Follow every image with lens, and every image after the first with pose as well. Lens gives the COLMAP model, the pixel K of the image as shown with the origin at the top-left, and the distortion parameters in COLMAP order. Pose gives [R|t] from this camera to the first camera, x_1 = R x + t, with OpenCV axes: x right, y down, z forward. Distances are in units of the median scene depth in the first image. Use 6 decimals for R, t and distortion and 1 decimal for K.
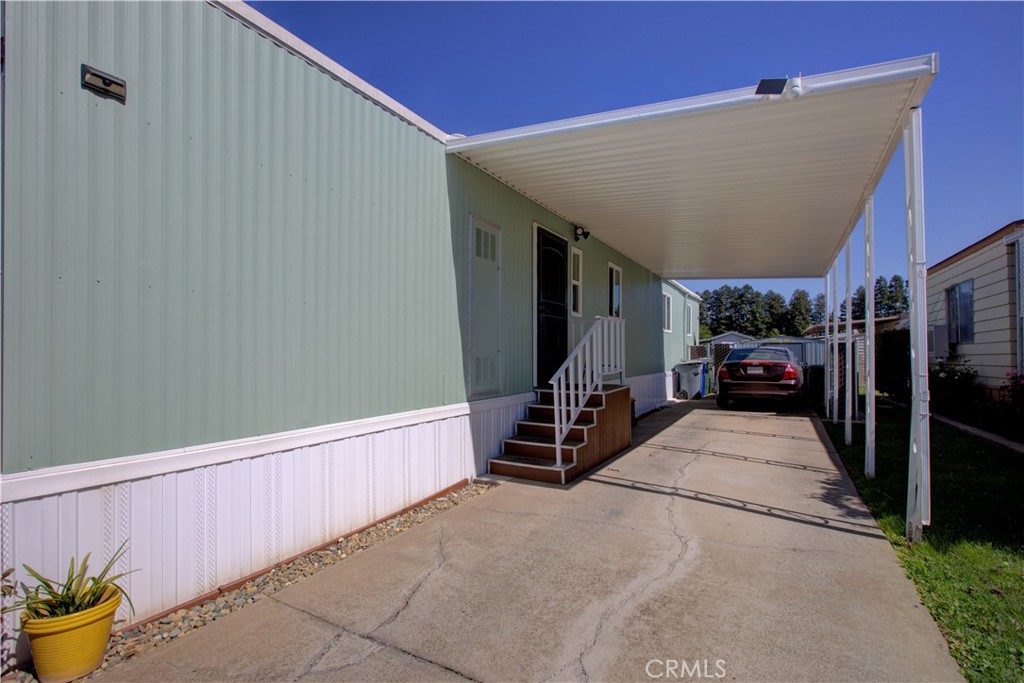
lens RADIAL K [[472.2, 0, 519.0], [0, 472.2, 348.3], [0, 0, 1]] dist [0.000319, 0.001458]
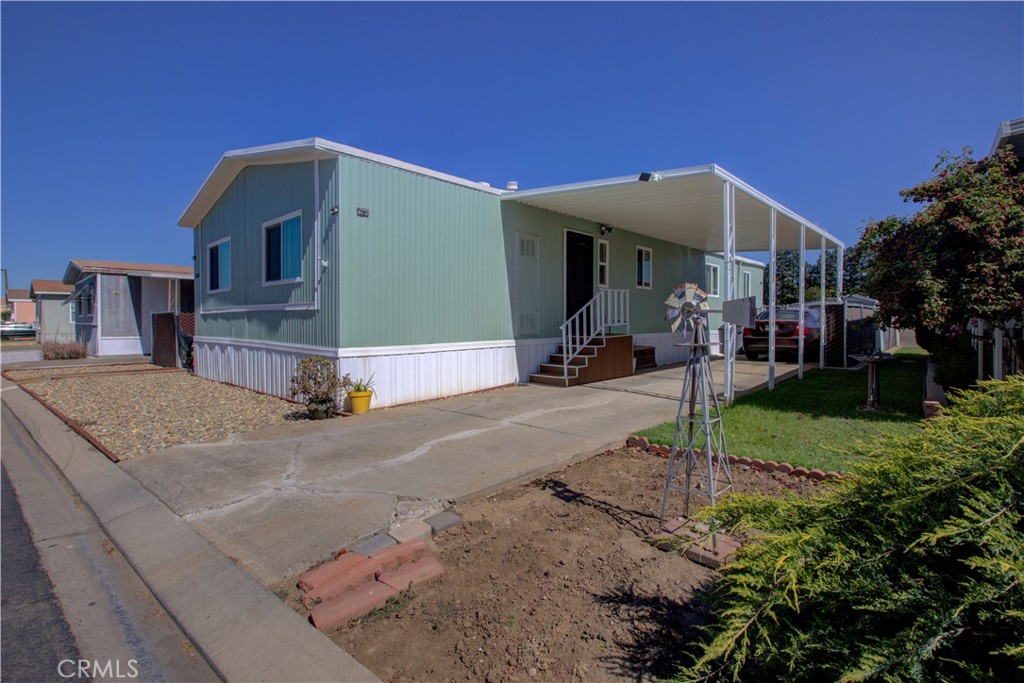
lens RADIAL K [[471.3, 0, 509.3], [0, 471.3, 326.7], [0, 0, 1]] dist [-0.001559, -0.000034]
pose [[0.969358, 0.006447, -0.245570, 0.273820], [0.000682, 0.999581, 0.028935, 0.014126], [0.245653, -0.028216, 0.968947, -0.635297]]
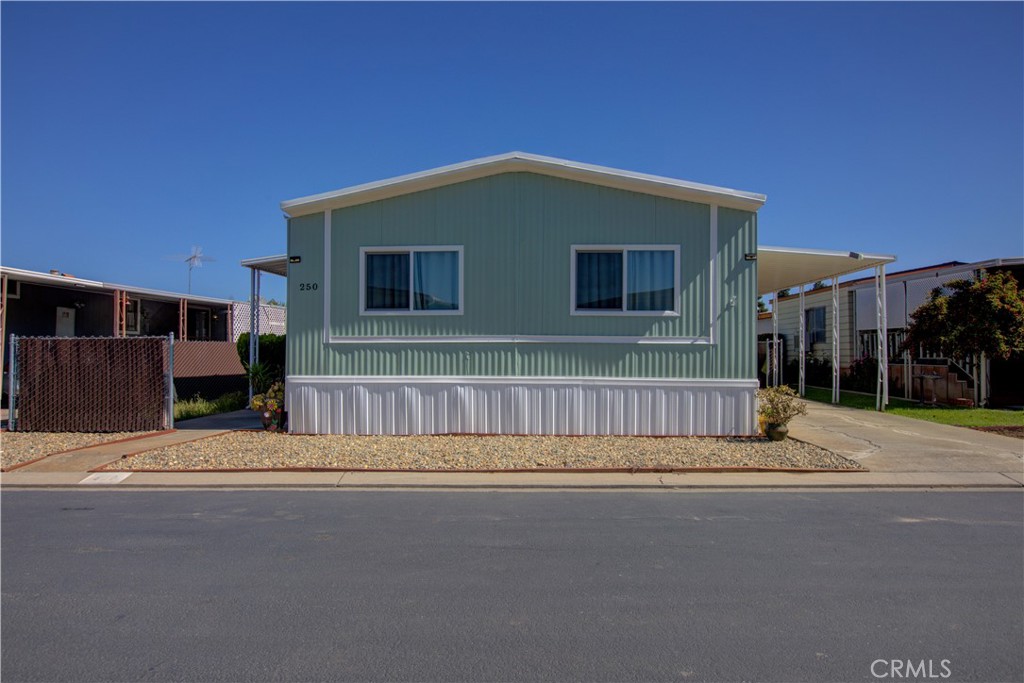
lens RADIAL K [[600.9, 0, 510.8], [0, 600.9, 342.7], [0, 0, 1]] dist [-0.005800, 0.000534]
pose [[0.903706, 0.012287, 0.427977, -1.701265], [-0.012189, 0.999921, -0.002969, 0.012966], [-0.427980, -0.002533, 0.903785, -0.825335]]
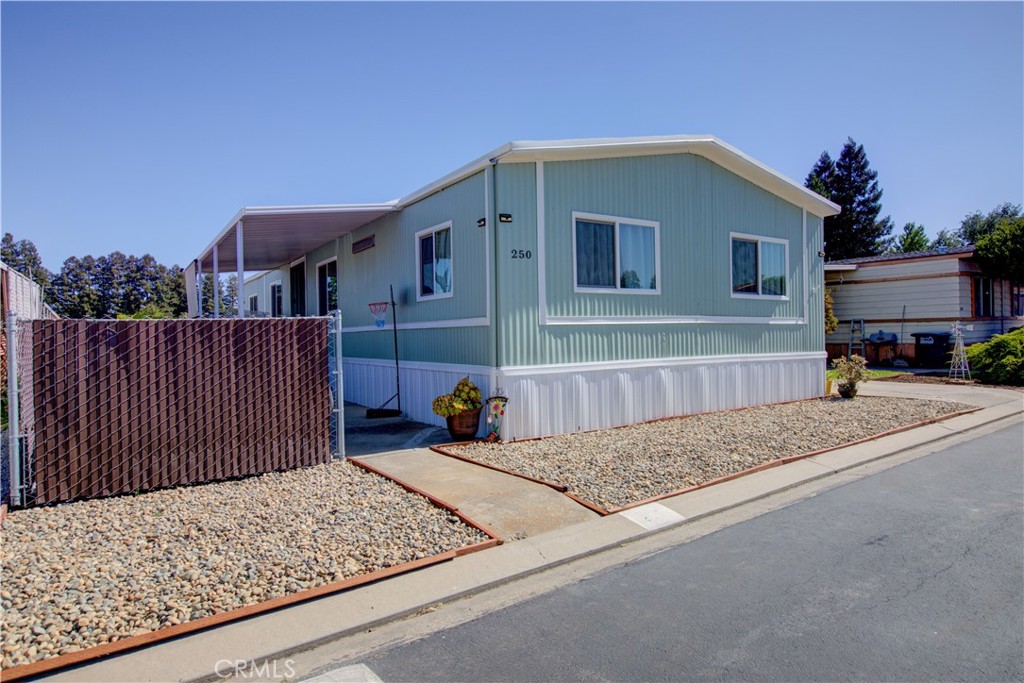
lens RADIAL K [[600.9, 0, 517.9], [0, 600.9, 339.9], [0, 0, 1]] dist [-0.005800, 0.000534]
pose [[0.456286, -0.007984, 0.889797, -2.708879], [0.005029, 0.999967, 0.006394, 0.040532], [-0.889819, 0.001557, 0.456311, 0.358340]]
